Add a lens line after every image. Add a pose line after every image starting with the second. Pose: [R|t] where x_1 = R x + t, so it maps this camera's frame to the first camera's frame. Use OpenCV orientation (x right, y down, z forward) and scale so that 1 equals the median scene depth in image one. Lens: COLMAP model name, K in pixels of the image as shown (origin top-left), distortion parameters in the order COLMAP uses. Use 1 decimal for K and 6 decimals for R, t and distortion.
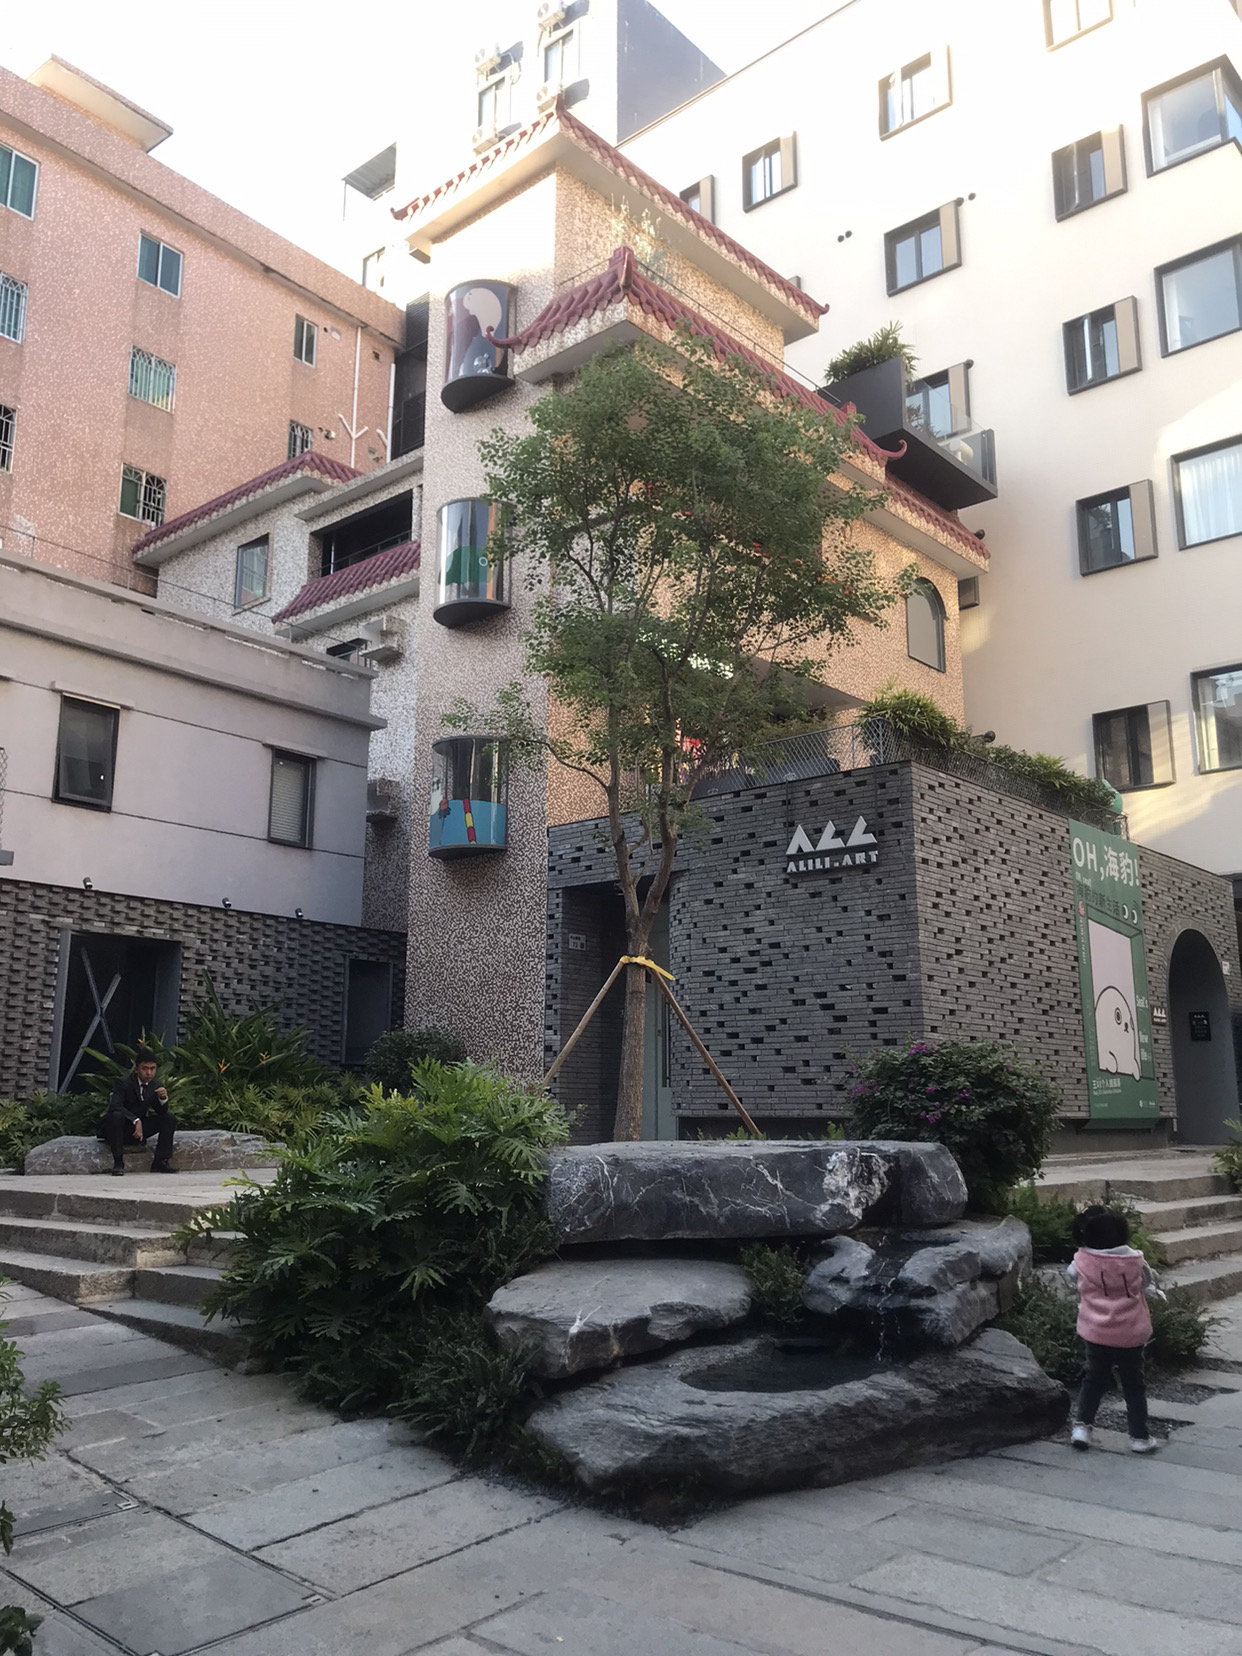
lens RADIAL K [[1338.4, 0, 621.0], [0, 1338.4, 828.0], [0, 0, 1]] dist [0.032210, -0.009166]
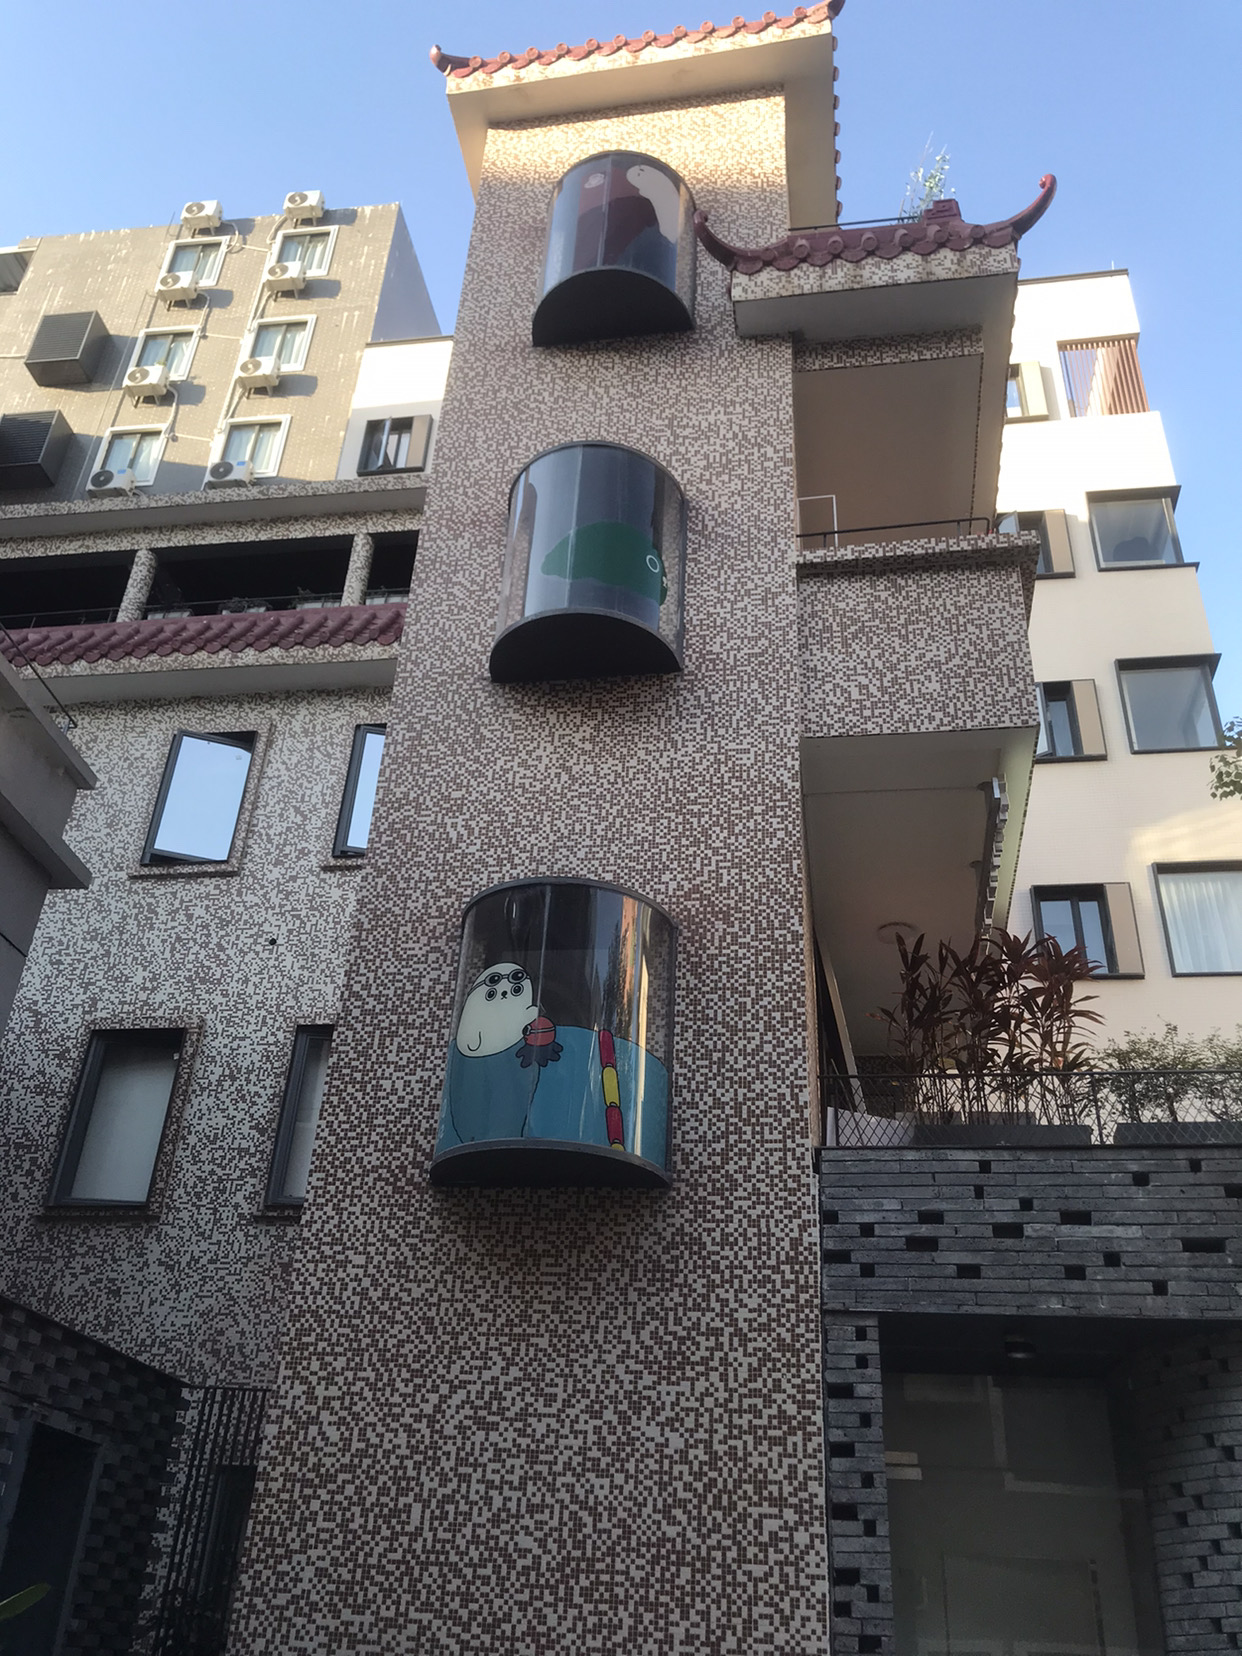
lens RADIAL K [[1353.6, 0, 621.0], [0, 1353.6, 828.0], [0, 0, 1]] dist [0.018354, 0.002724]
pose [[0.843132, 0.312766, 0.437386, -0.363524], [-0.154491, 0.920036, -0.360093, 0.077809], [-0.515036, 0.236034, 0.824030, 0.782637]]
